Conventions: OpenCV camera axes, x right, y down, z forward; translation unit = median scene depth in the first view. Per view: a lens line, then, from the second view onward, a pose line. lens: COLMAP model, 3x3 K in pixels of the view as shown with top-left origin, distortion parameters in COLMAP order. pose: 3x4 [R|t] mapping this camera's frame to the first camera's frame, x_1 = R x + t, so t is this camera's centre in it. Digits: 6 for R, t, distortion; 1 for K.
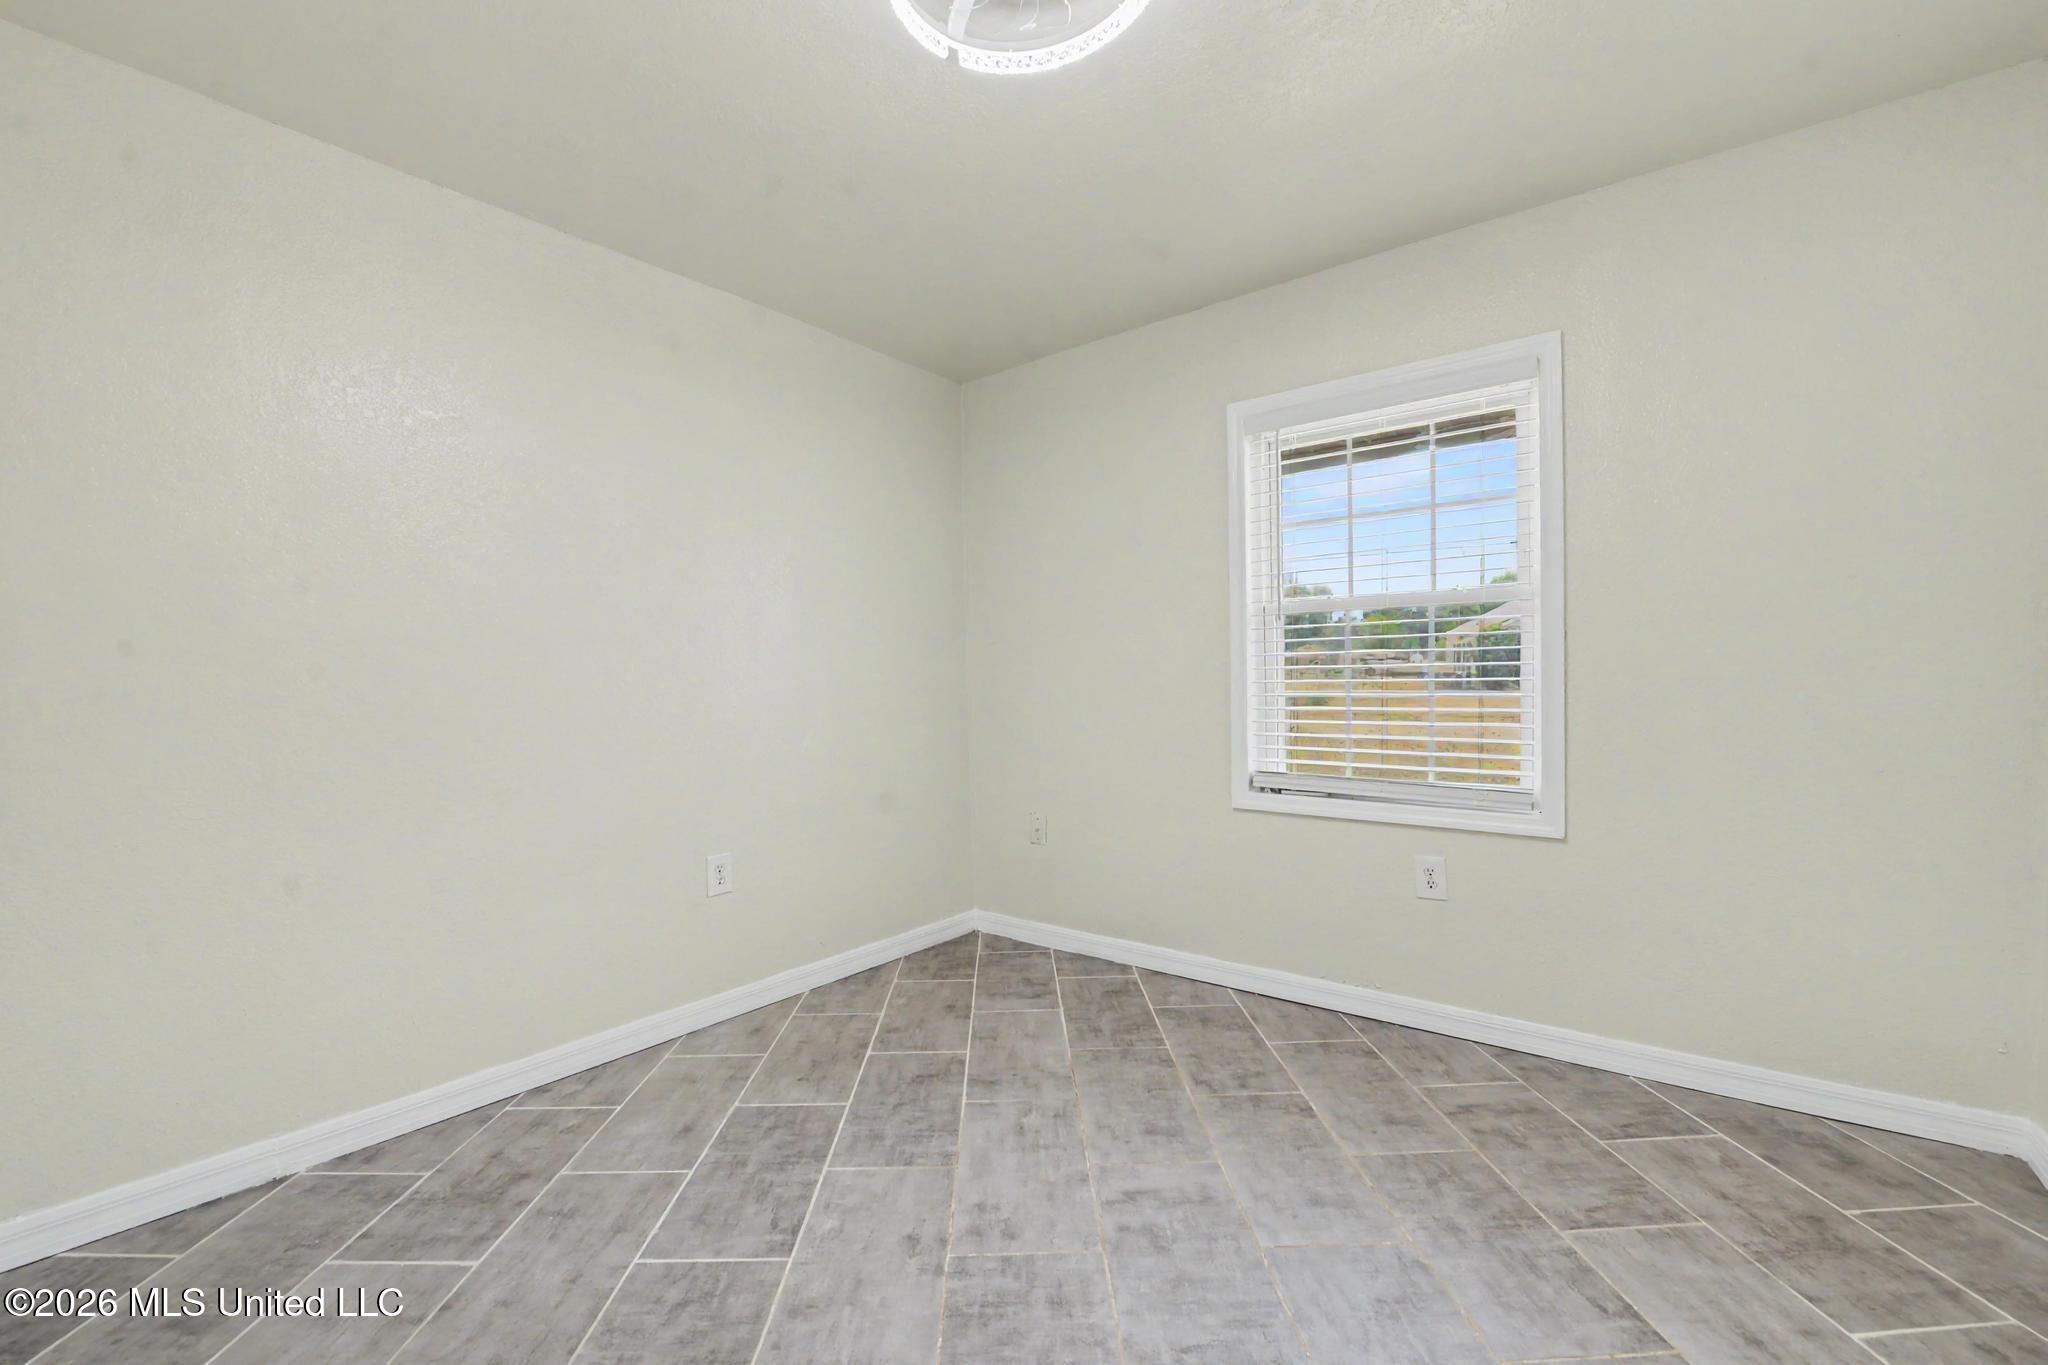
lens RADIAL K [[822.4, 0, 1025.1], [0, 822.4, 697.6], [0, 0, 1]] dist [-0.020160, -0.000474]
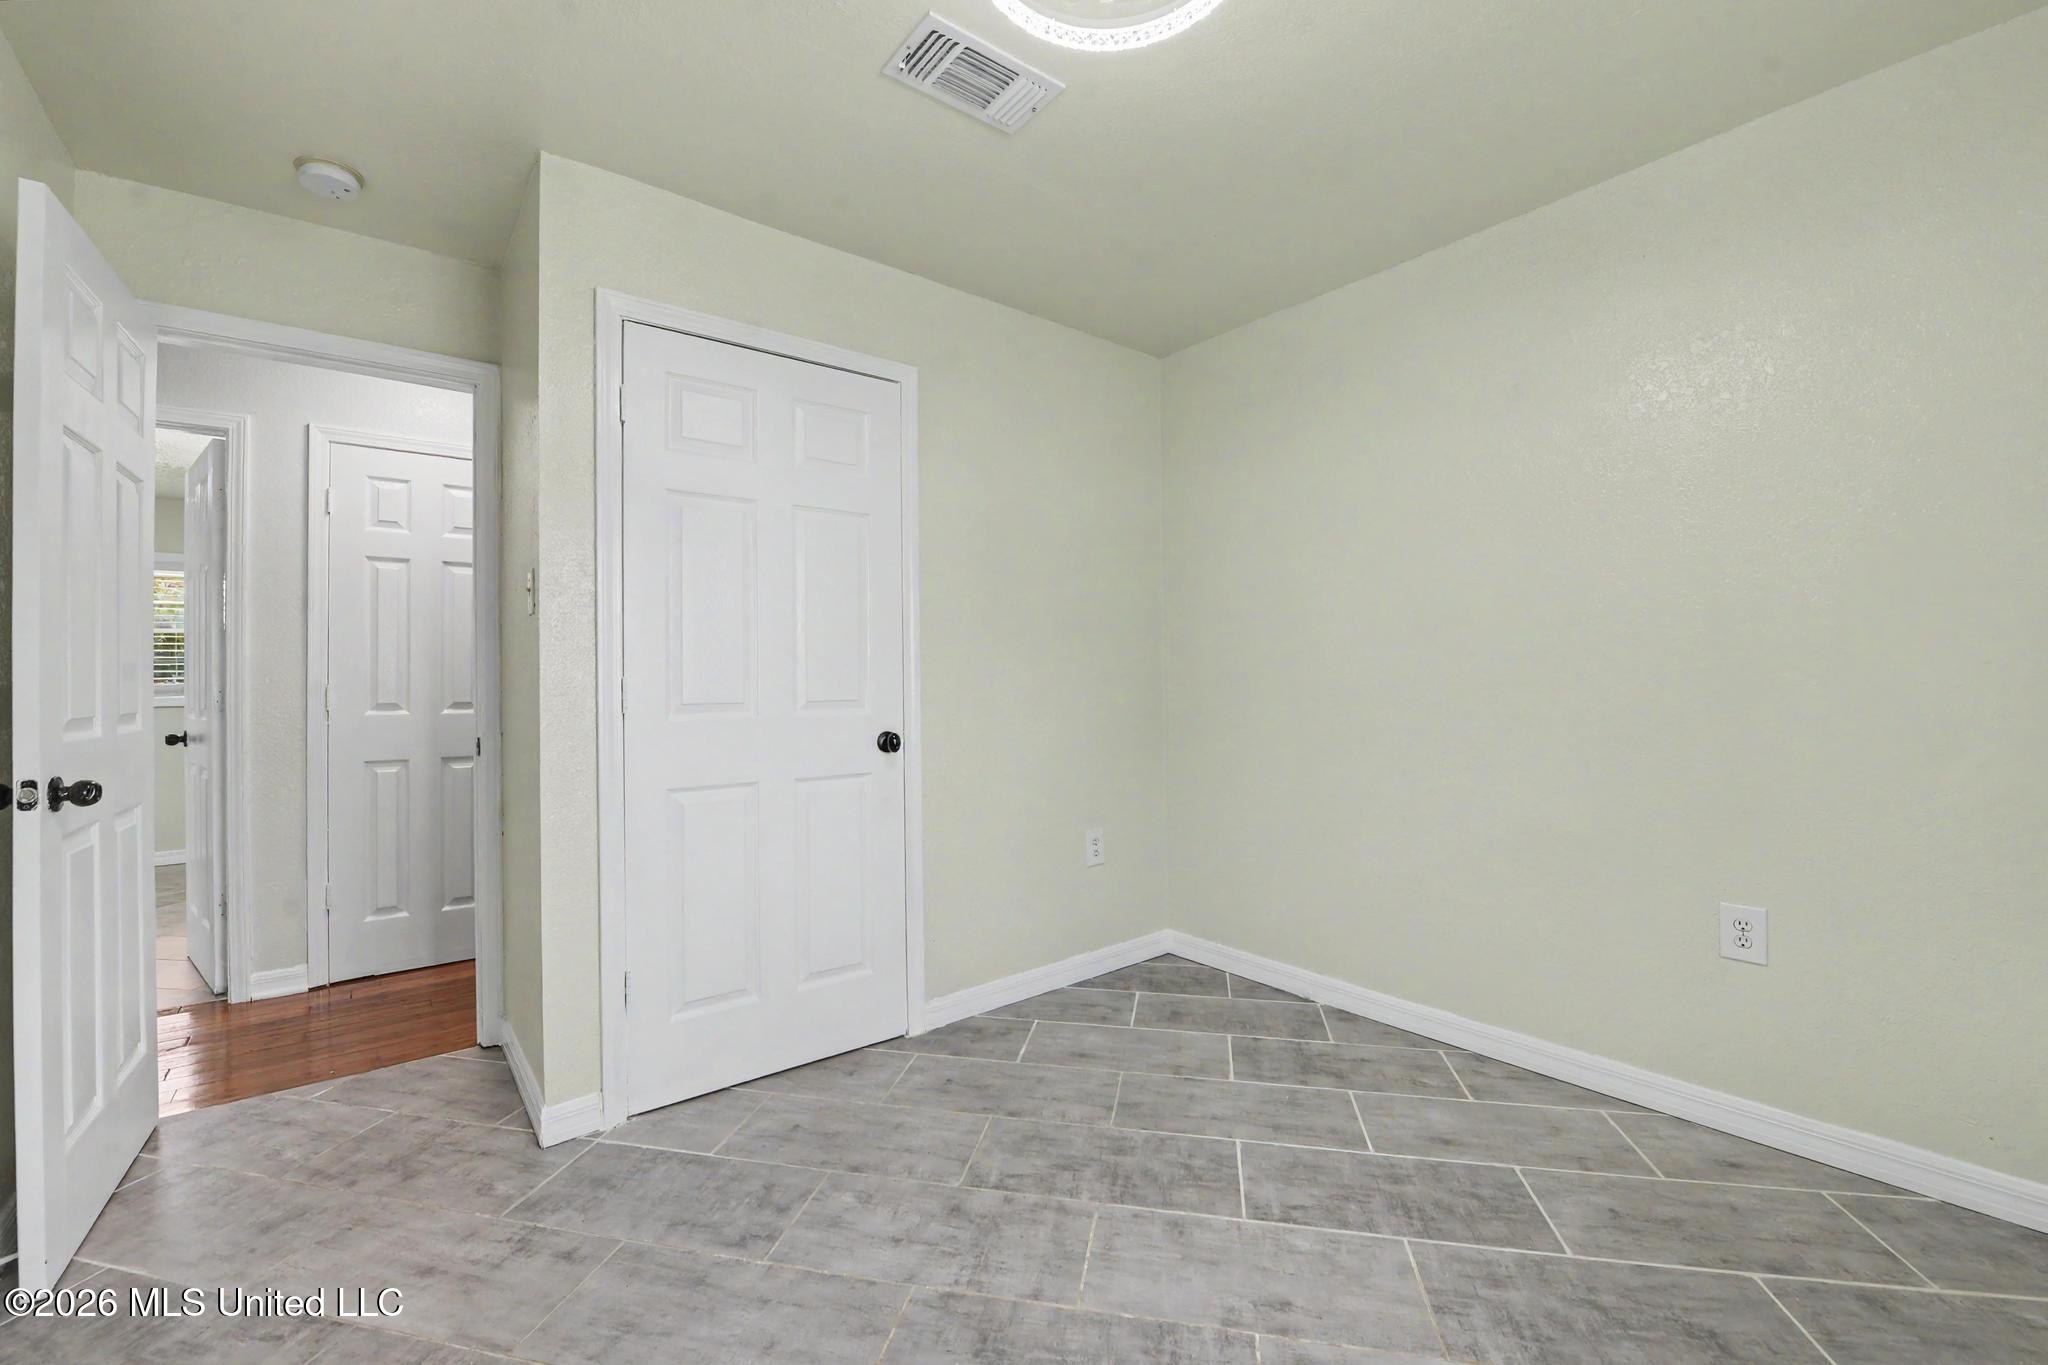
lens RADIAL K [[822.4, 0, 1026.3], [0, 822.4, 676.7], [0, 0, 1]] dist [-0.020160, -0.000474]
pose [[-0.214369, 0.014038, -0.976652, 0.667650], [0.000826, 0.999899, 0.014191, -0.033787], [0.976752, 0.002235, -0.214359, 0.779559]]
